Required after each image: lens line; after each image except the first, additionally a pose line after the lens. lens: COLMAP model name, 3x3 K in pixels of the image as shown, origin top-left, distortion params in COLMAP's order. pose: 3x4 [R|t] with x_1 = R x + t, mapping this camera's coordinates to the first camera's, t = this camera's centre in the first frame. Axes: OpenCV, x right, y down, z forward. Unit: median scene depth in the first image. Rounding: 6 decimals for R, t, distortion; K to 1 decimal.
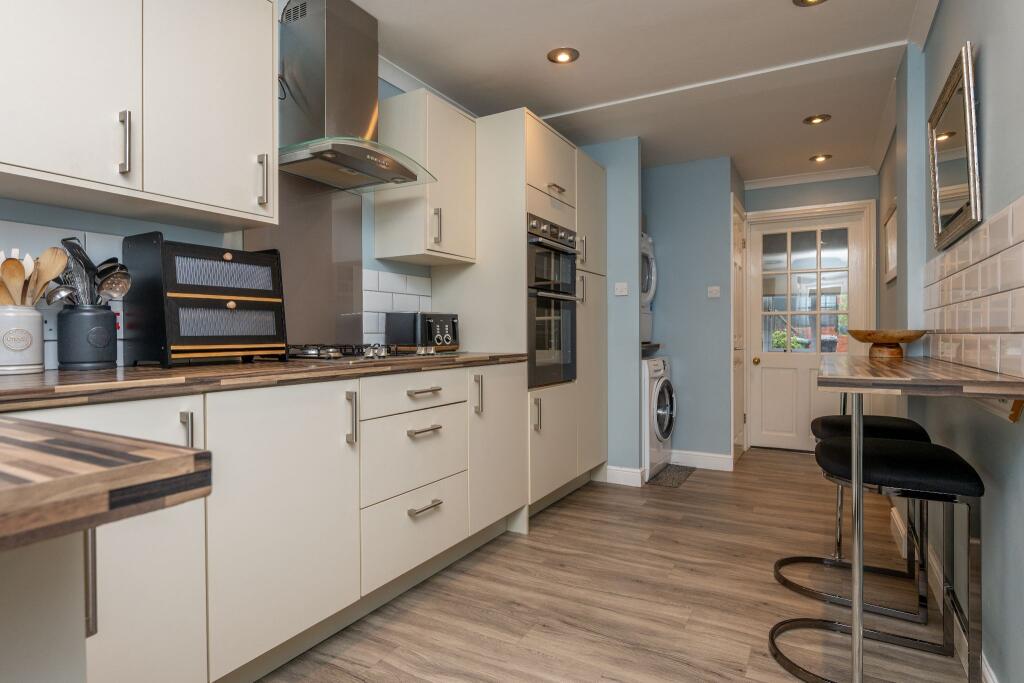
lens RADIAL K [[553.5, 0, 509.6], [0, 553.5, 332.9], [0, 0, 1]] dist [0.000006, 0.000286]
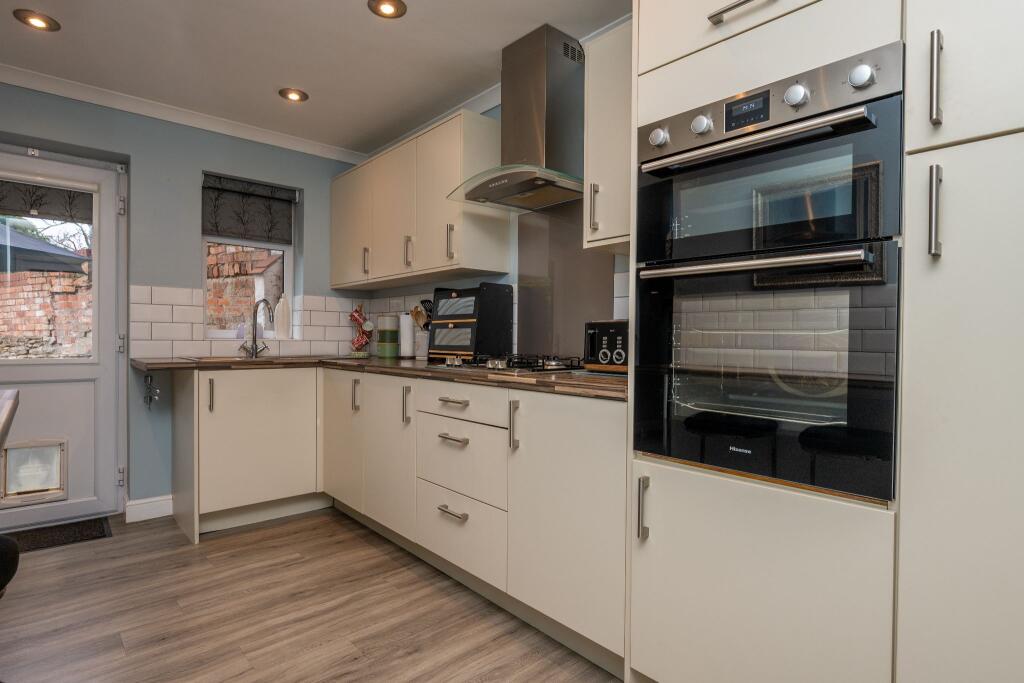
lens RADIAL K [[553.5, 0, 509.3], [0, 553.5, 346.2], [0, 0, 1]] dist [0.000006, 0.000286]
pose [[-0.333782, 0.013114, -0.942559, 0.778579], [-0.008166, 0.999825, 0.016803, -0.016443], [0.942615, 0.013305, -0.333617, 1.417599]]
